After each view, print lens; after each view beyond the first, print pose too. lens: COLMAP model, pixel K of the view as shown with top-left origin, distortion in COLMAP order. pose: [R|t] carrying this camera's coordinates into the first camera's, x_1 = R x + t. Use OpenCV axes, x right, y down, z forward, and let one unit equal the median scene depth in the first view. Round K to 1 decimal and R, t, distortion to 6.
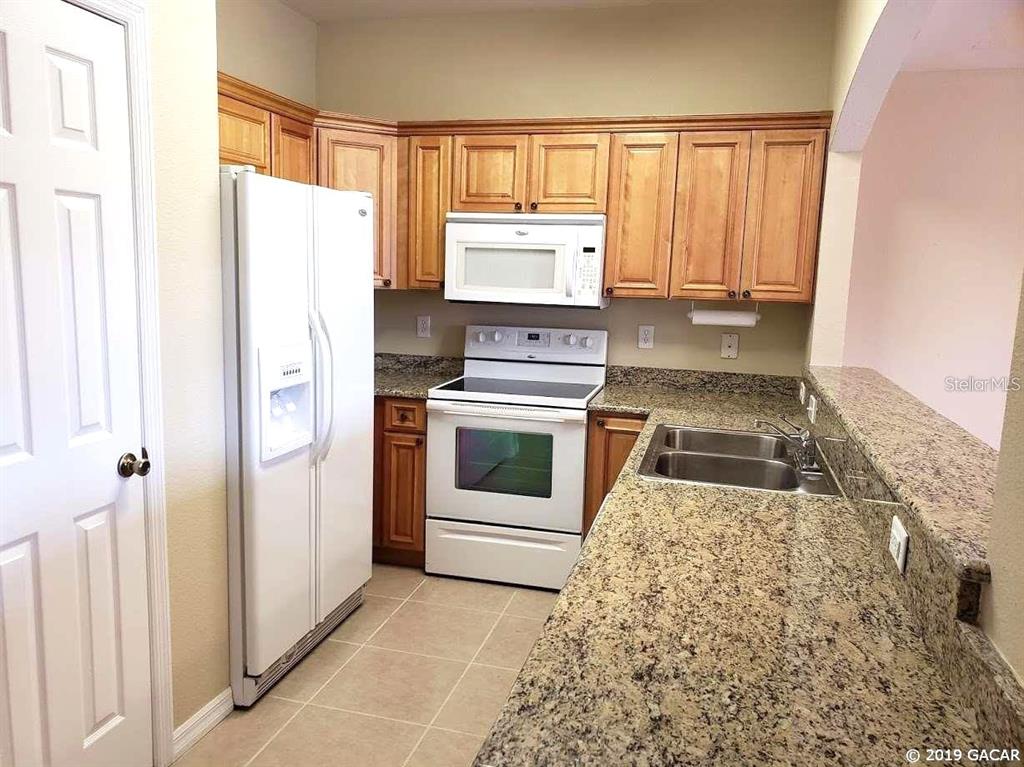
lens RADIAL K [[776.8, 0, 507.1], [0, 776.8, 404.1], [0, 0, 1]] dist [0.109985, -0.293414]
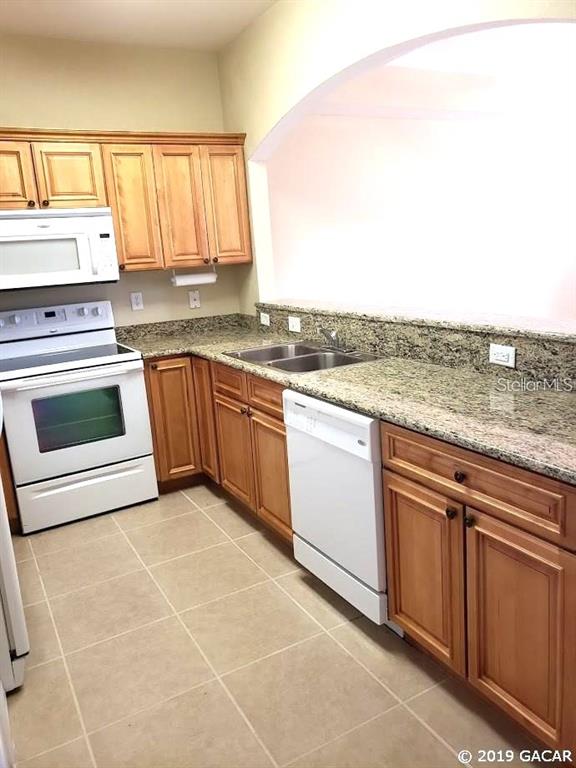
lens RADIAL K [[582.6, 0, 288.0], [0, 582.6, 384.0], [0, 0, 1]] dist [0.109985, -0.293414]
pose [[0.701339, -0.234639, 0.673103, -0.379771], [0.207002, 0.970620, 0.122665, -0.021104], [-0.682110, 0.053304, 0.729305, 0.118963]]
